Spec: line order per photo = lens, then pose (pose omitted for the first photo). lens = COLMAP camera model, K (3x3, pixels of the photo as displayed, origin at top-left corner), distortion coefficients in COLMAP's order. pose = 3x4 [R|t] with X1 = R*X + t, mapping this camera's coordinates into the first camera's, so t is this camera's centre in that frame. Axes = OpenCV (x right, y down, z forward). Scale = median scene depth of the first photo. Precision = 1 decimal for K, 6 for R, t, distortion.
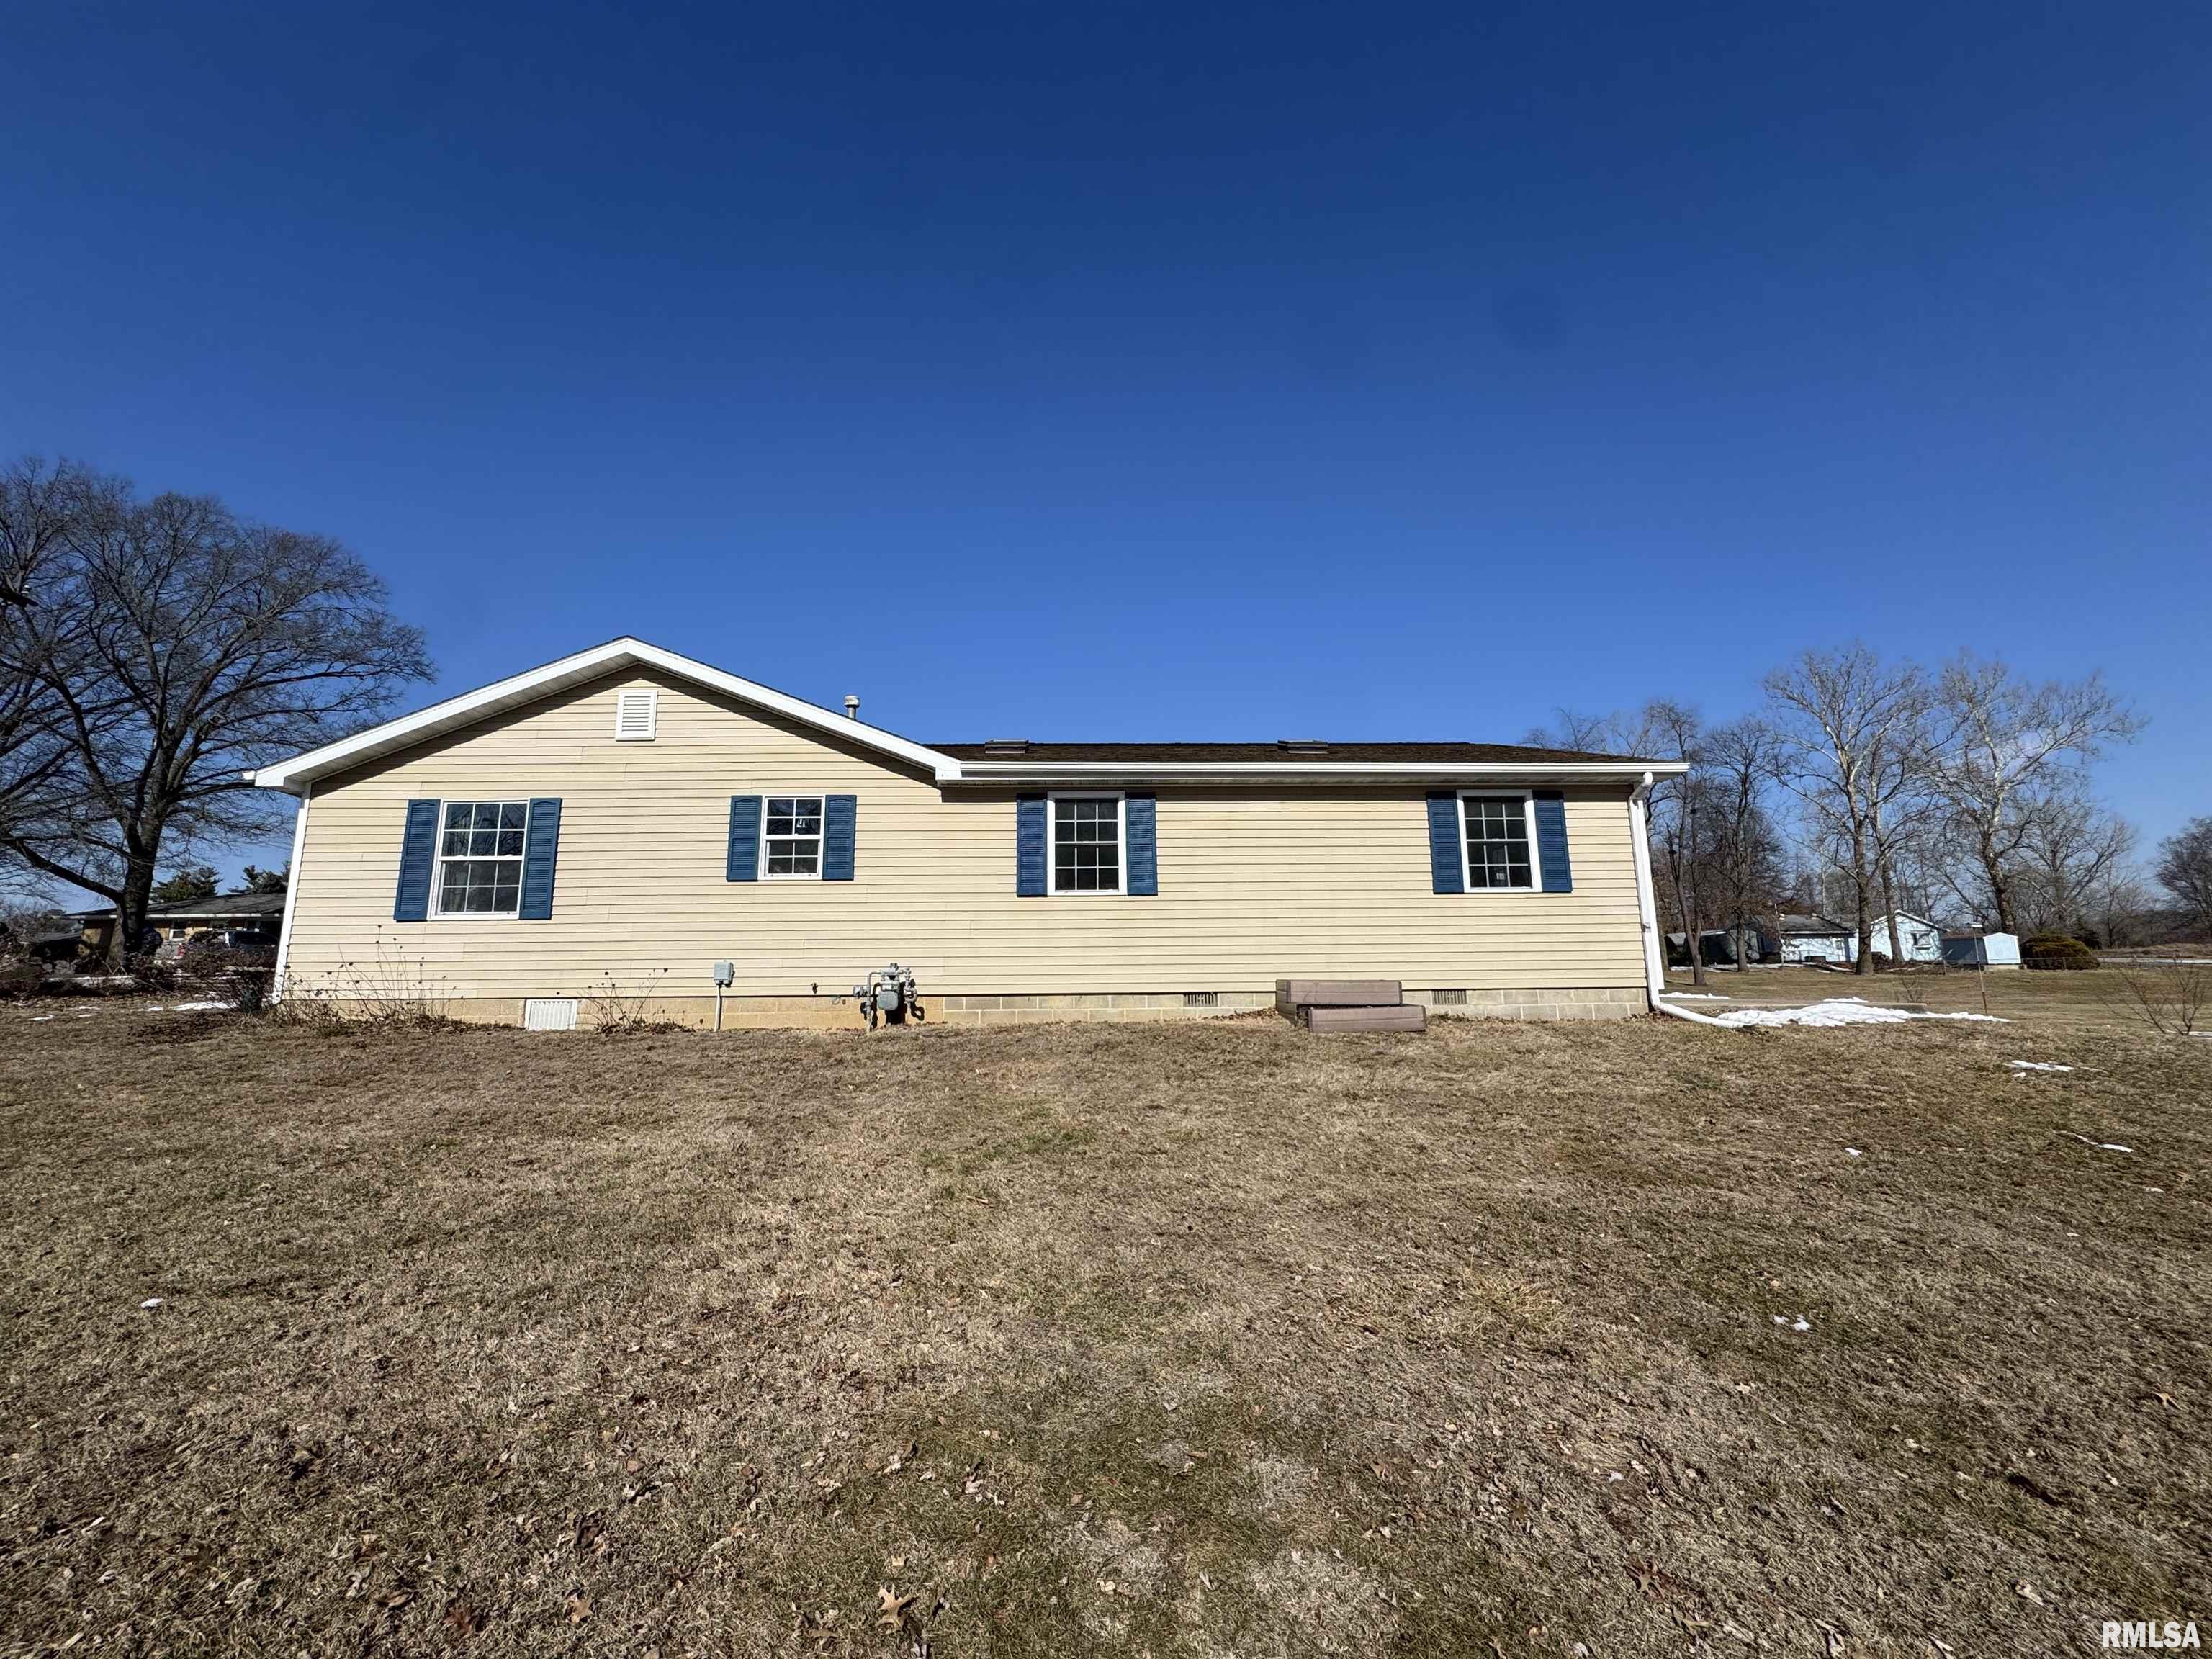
lens RADIAL K [[884.1, 0, 1106.0], [0, 884.1, 829.5], [0, 0, 1]] dist [-0.000295, -0.000025]
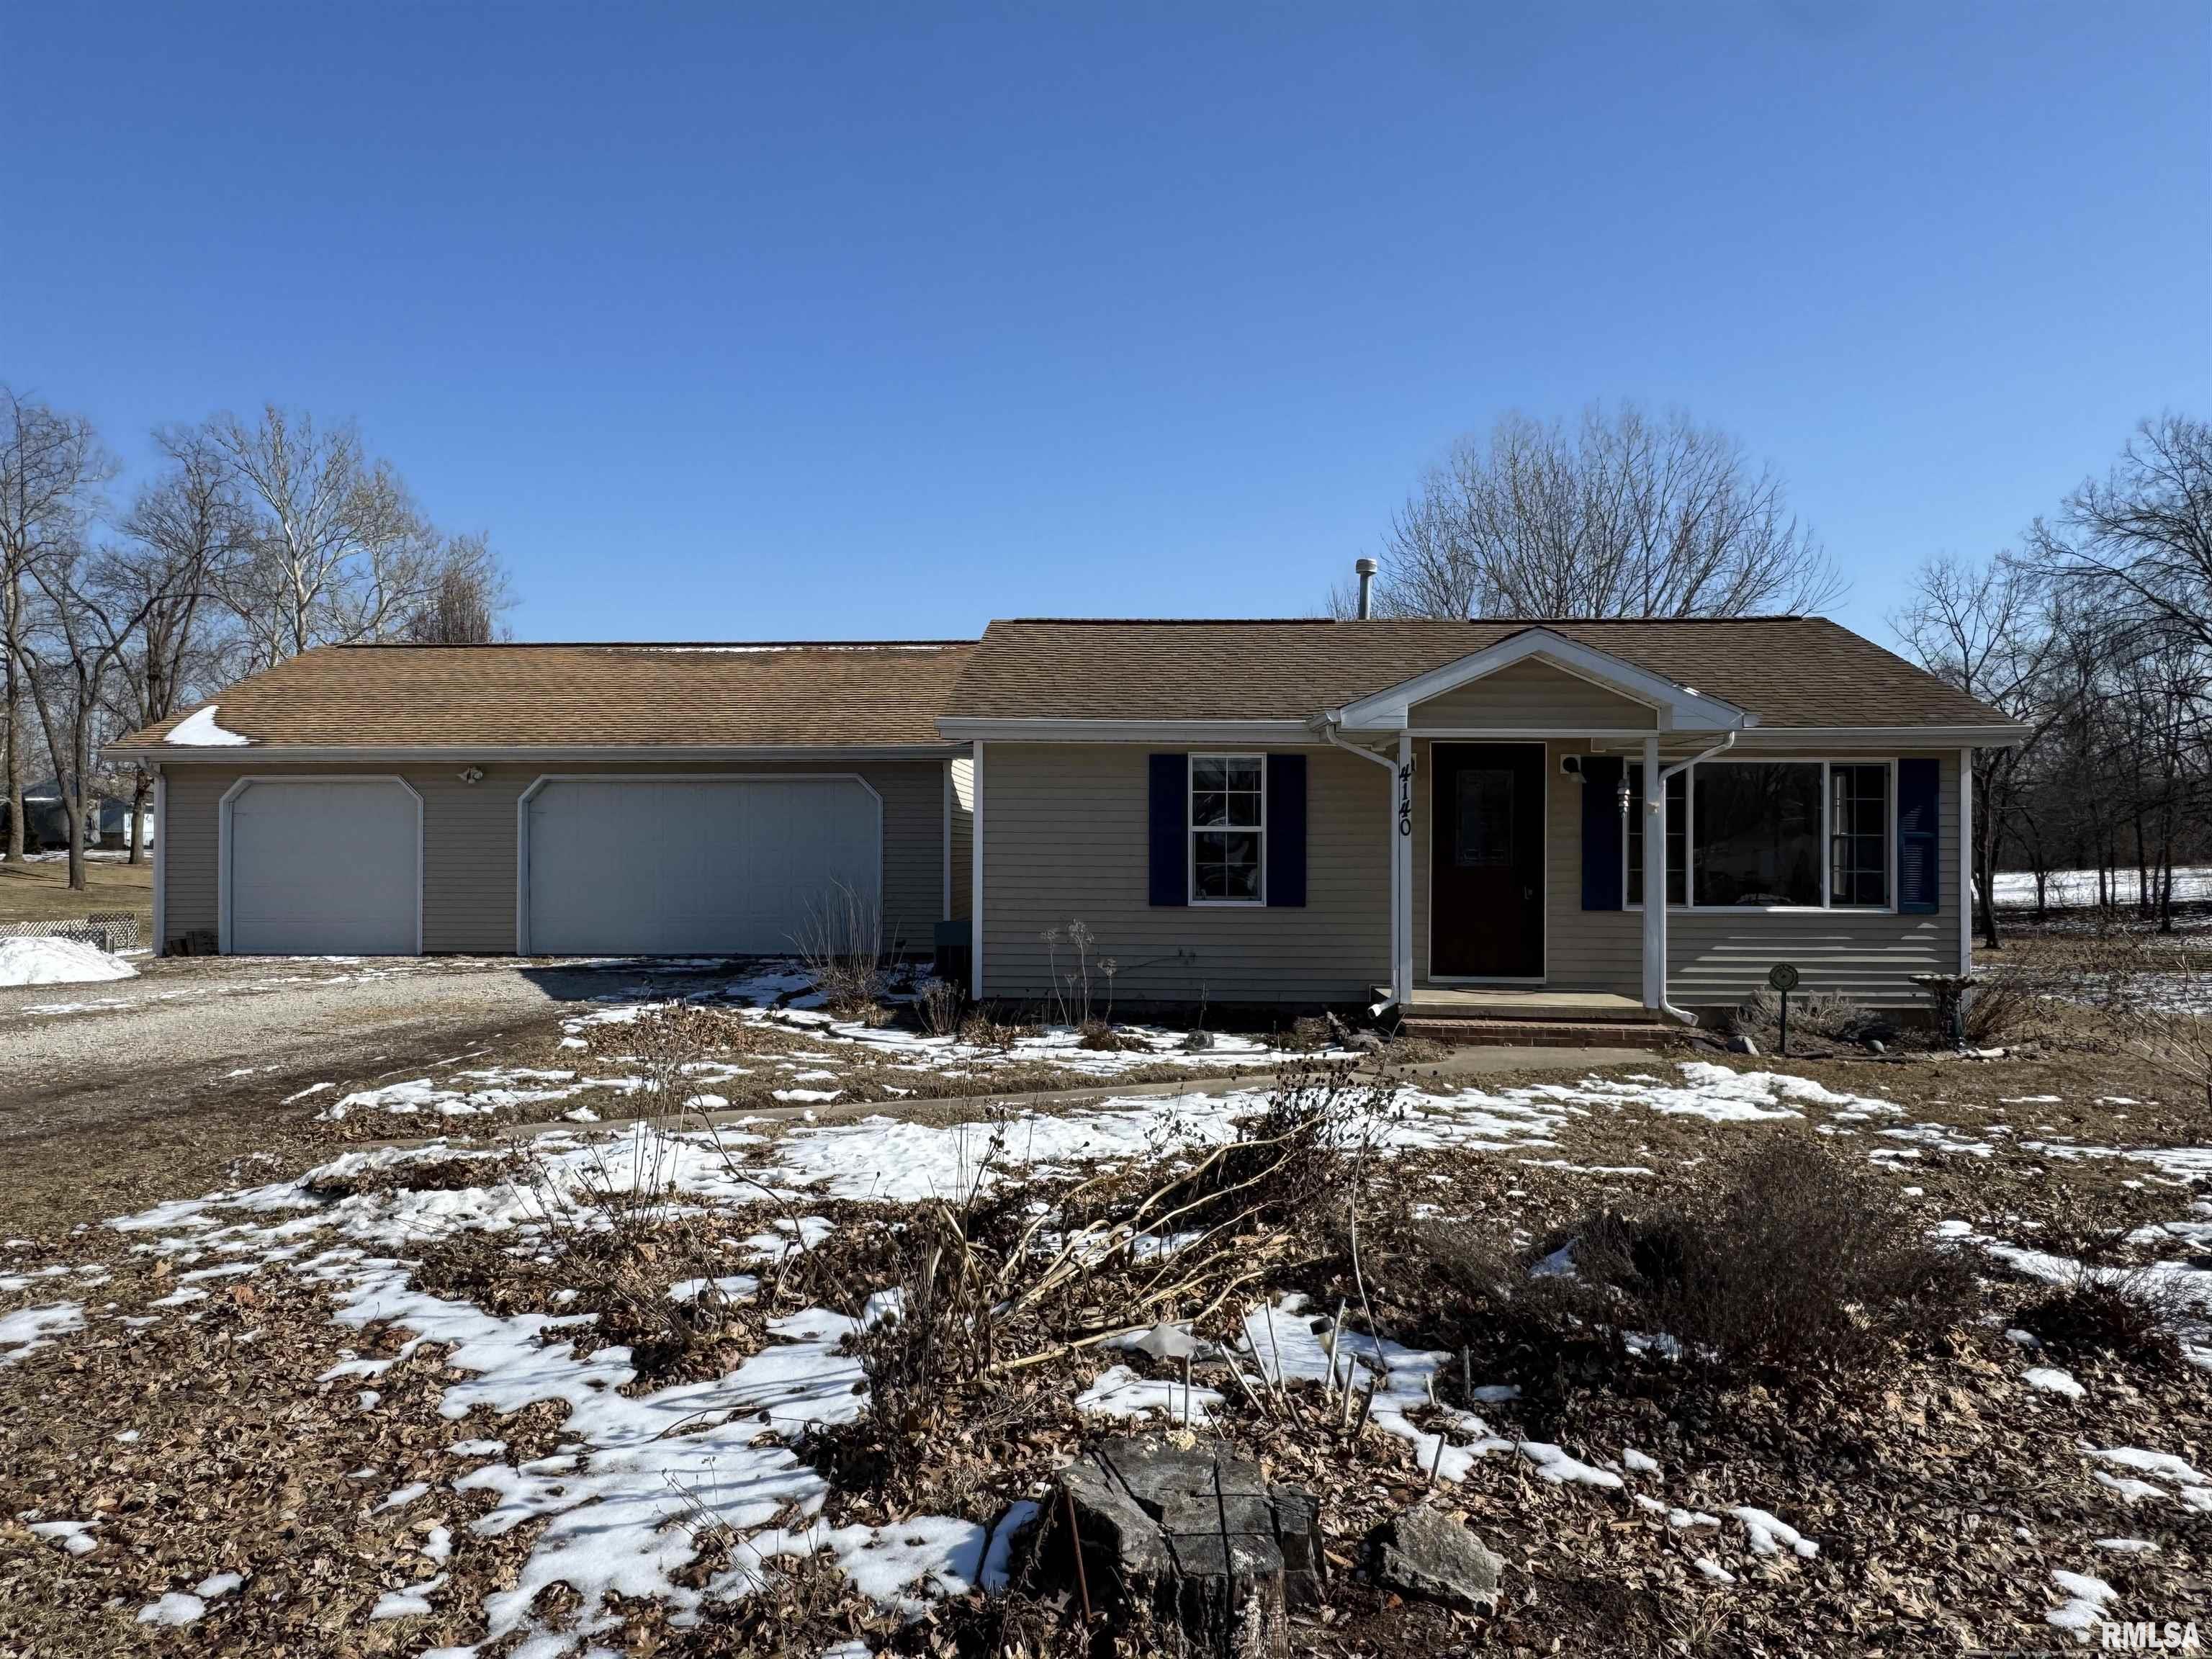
lens RADIAL K [[1481.7, 0, 1111.2], [0, 1481.7, 816.1], [0, 0, 1]] dist [0.003344, 0.000555]
pose [[0.074642, 0.028996, 0.996789, -0.381890], [-0.175297, 0.984393, -0.015508, 0.010402], [-0.981682, -0.173577, 0.078560, 0.184190]]
